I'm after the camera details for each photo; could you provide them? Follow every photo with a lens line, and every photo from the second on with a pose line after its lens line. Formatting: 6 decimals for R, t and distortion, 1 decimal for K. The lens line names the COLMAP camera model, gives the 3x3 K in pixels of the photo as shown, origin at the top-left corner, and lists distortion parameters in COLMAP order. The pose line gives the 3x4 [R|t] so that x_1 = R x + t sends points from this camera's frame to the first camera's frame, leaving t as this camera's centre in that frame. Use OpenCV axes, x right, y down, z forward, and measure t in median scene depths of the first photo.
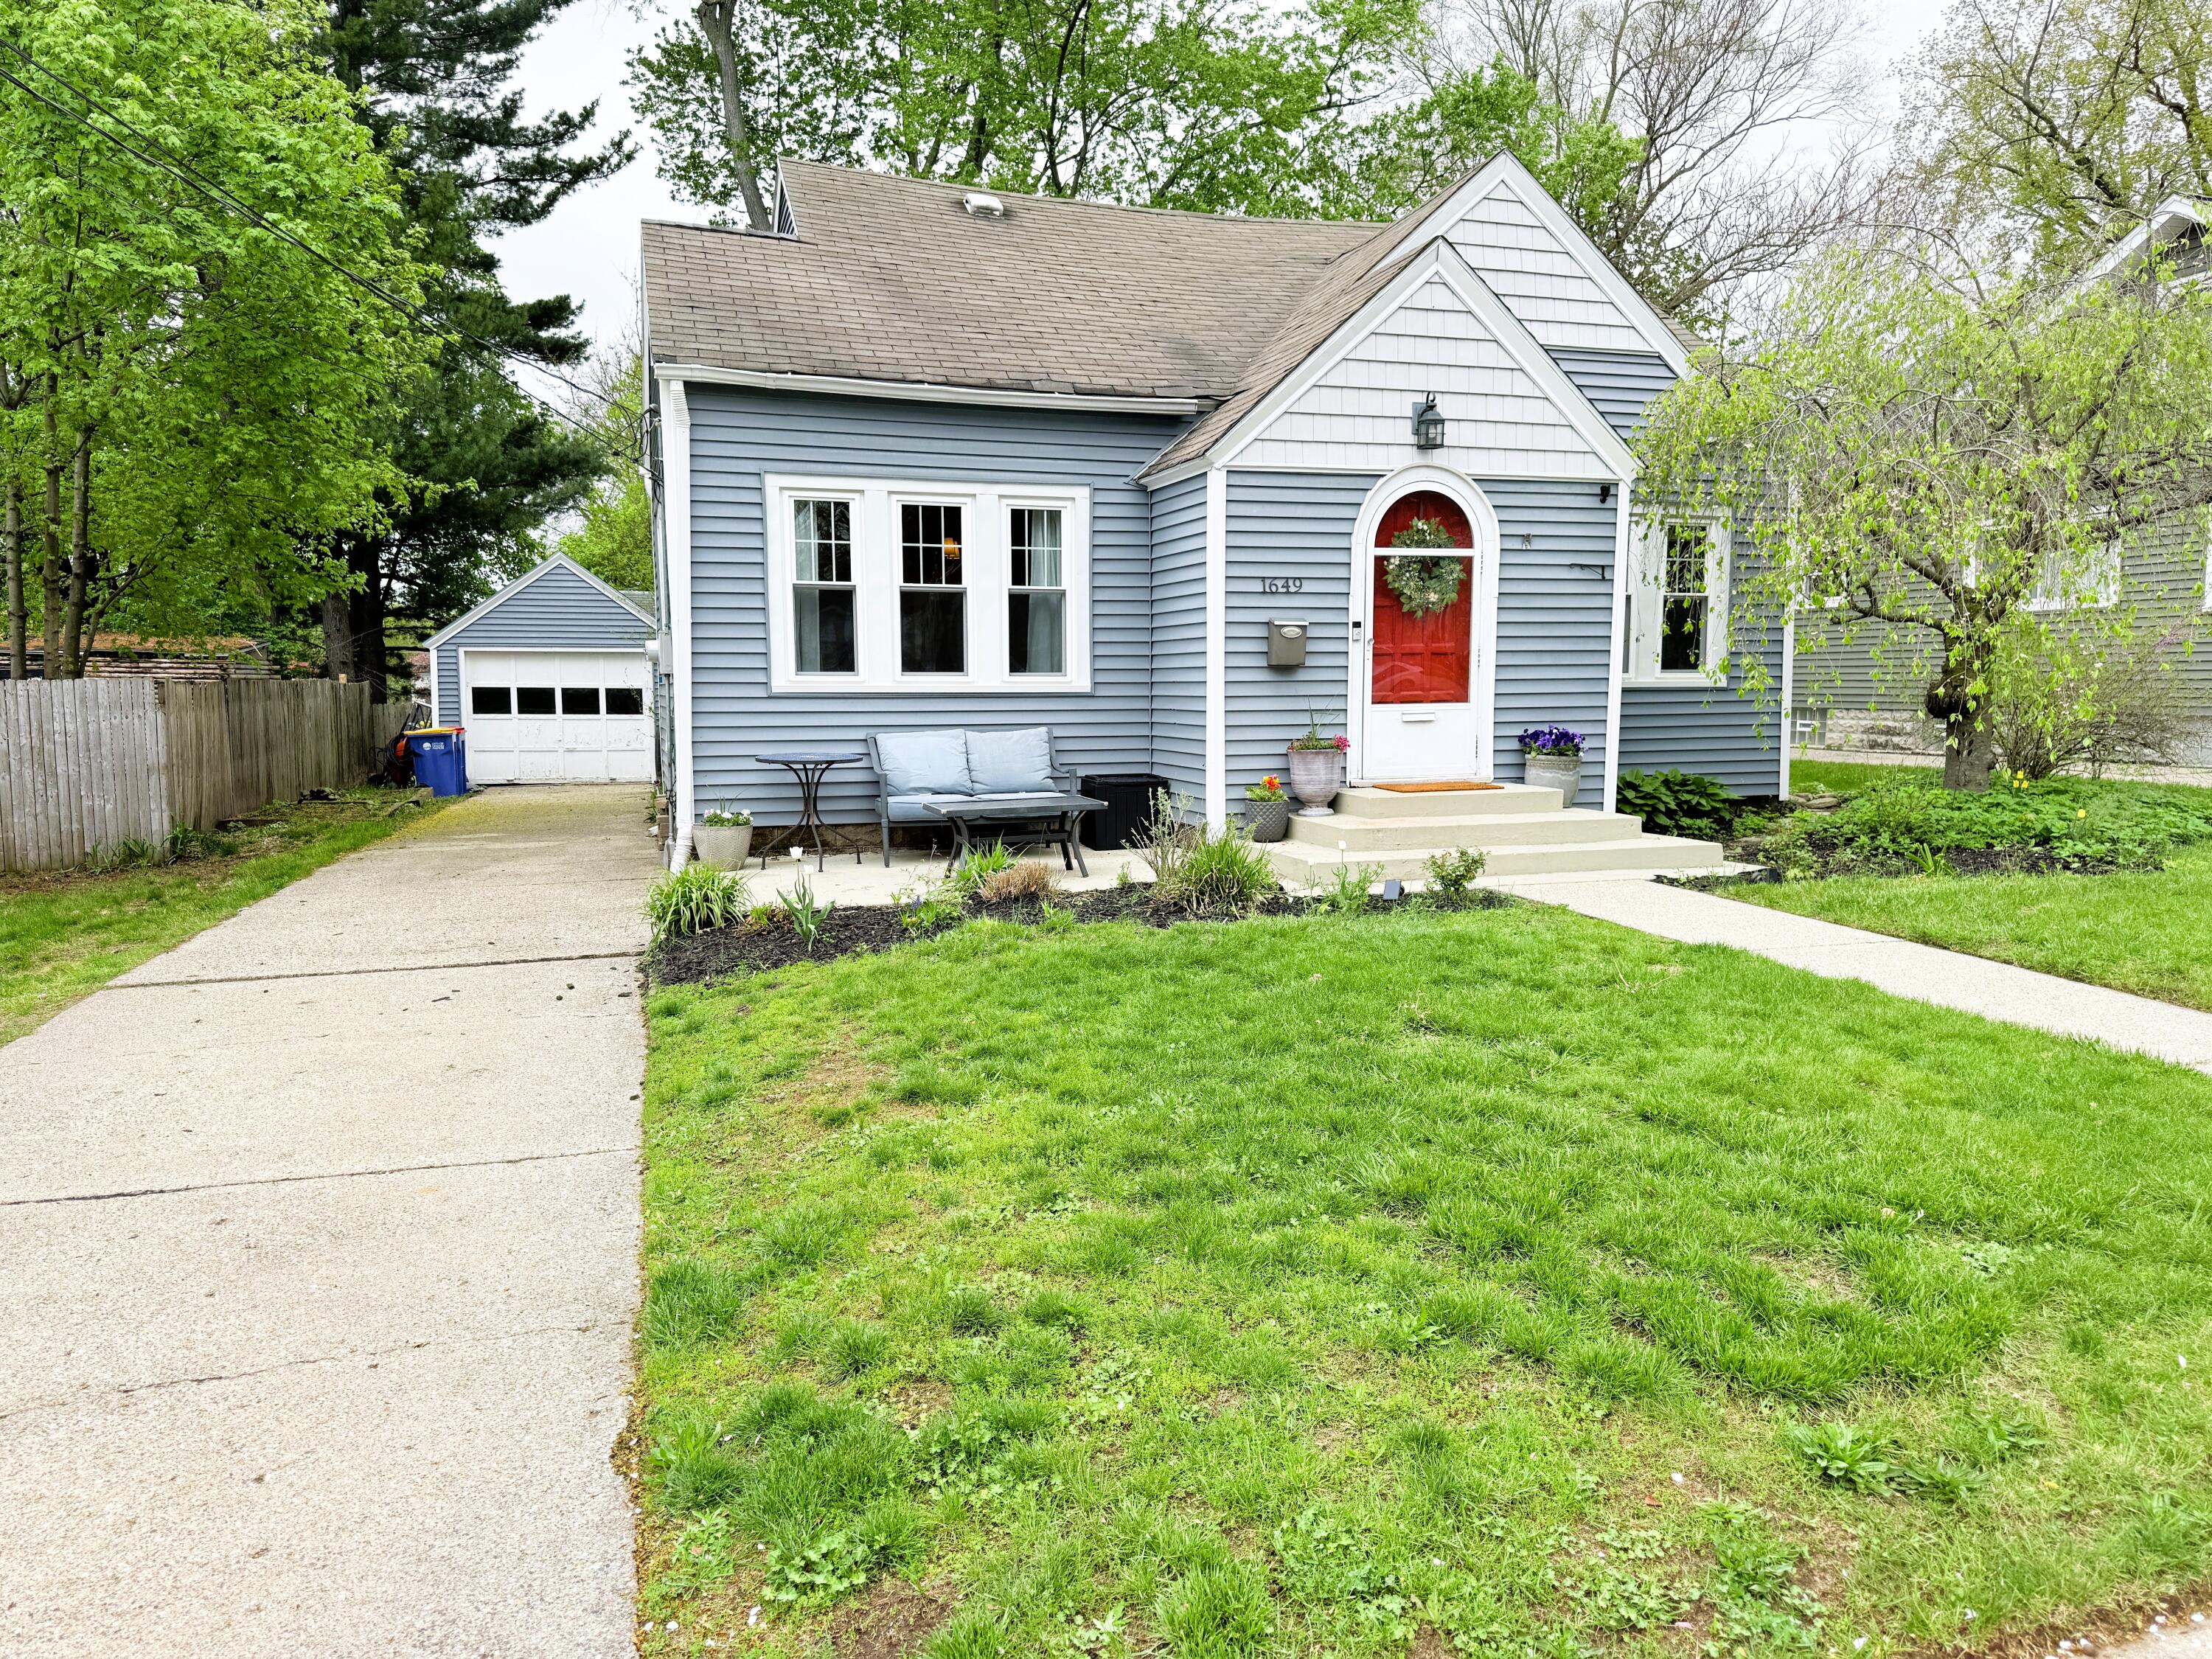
lens RADIAL K [[1533.4, 0, 1106.0], [0, 1533.4, 829.5], [0, 0, 1]] dist [0.119123, -0.145571]
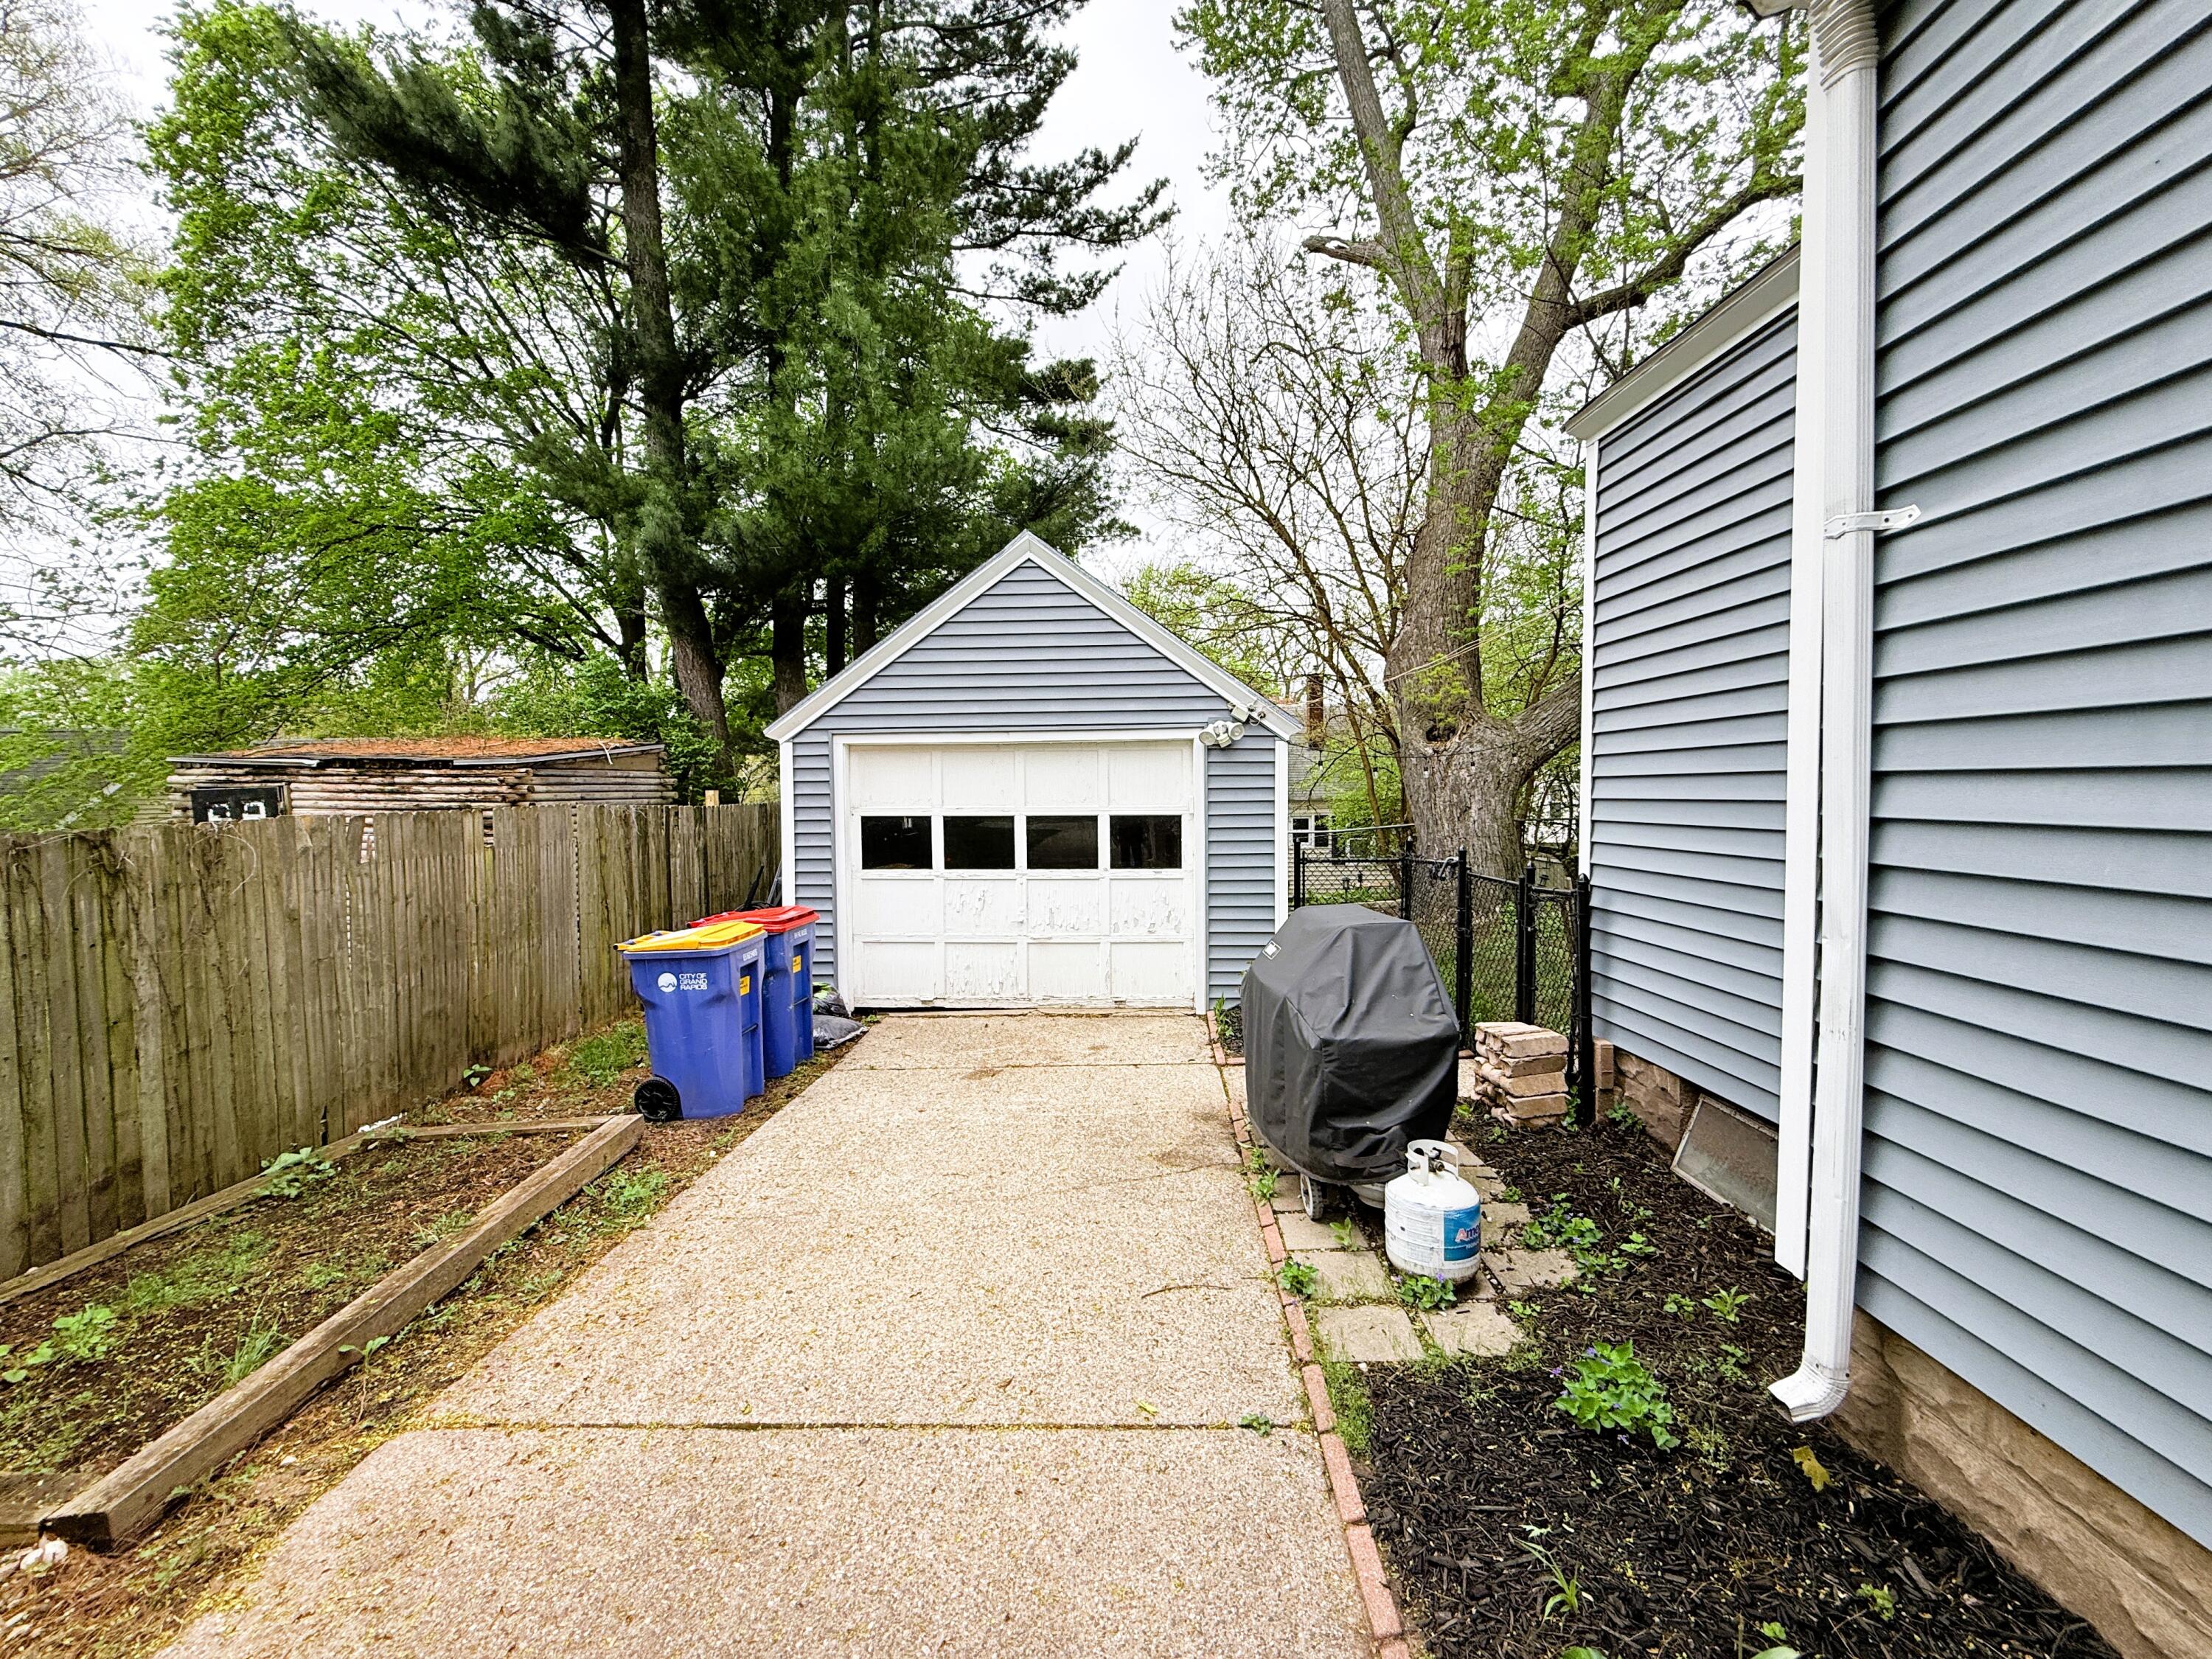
lens RADIAL K [[884.1, 0, 1106.0], [0, 884.1, 829.5], [0, 0, 1]] dist [-0.000915, -0.000295]
pose [[0.942232, -0.000448, -0.334960, -0.529943], [-0.021895, 0.997778, -0.062924, -0.158333], [0.334244, 0.066623, 0.940129, 1.693365]]
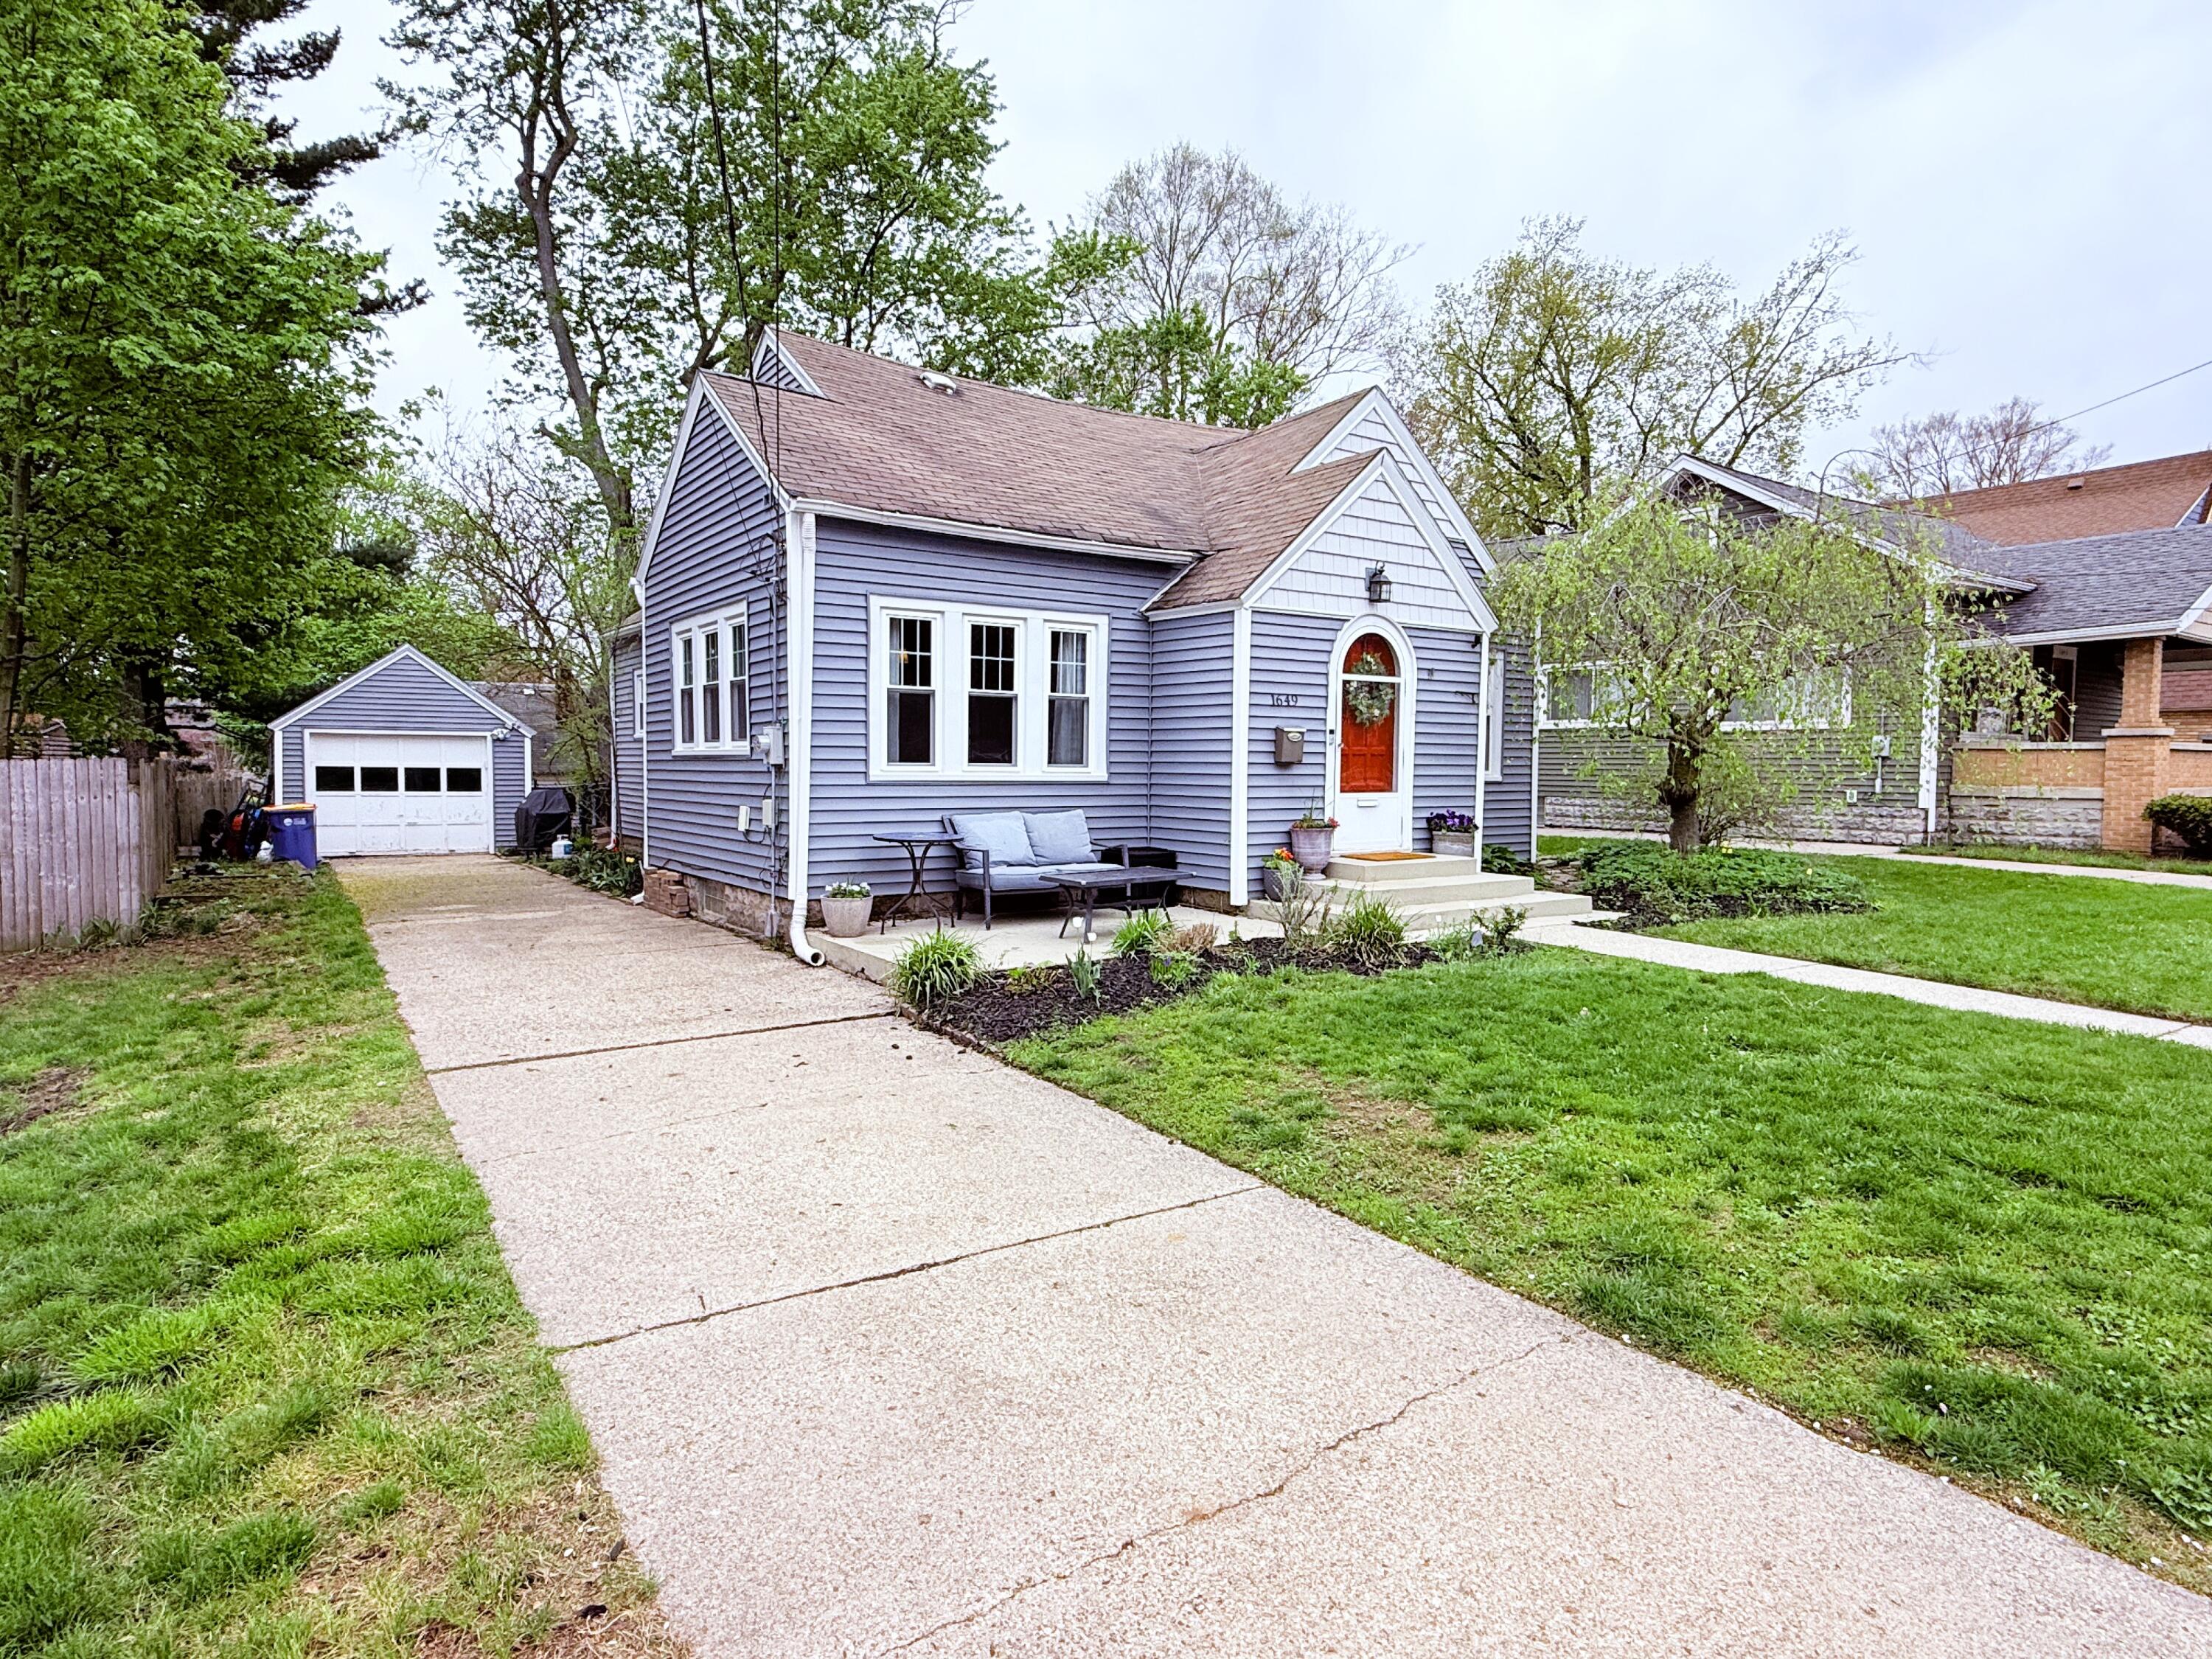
lens RADIAL K [[1234.8, 0, 1106.0], [0, 1234.8, 829.5], [0, 0, 1]] dist [0.000127, 0.000224]
pose [[0.954219, -0.003487, 0.299087, -0.317181], [0.016067, 0.999086, -0.039613, -0.012319], [-0.298676, 0.042605, 0.953403, 0.065866]]
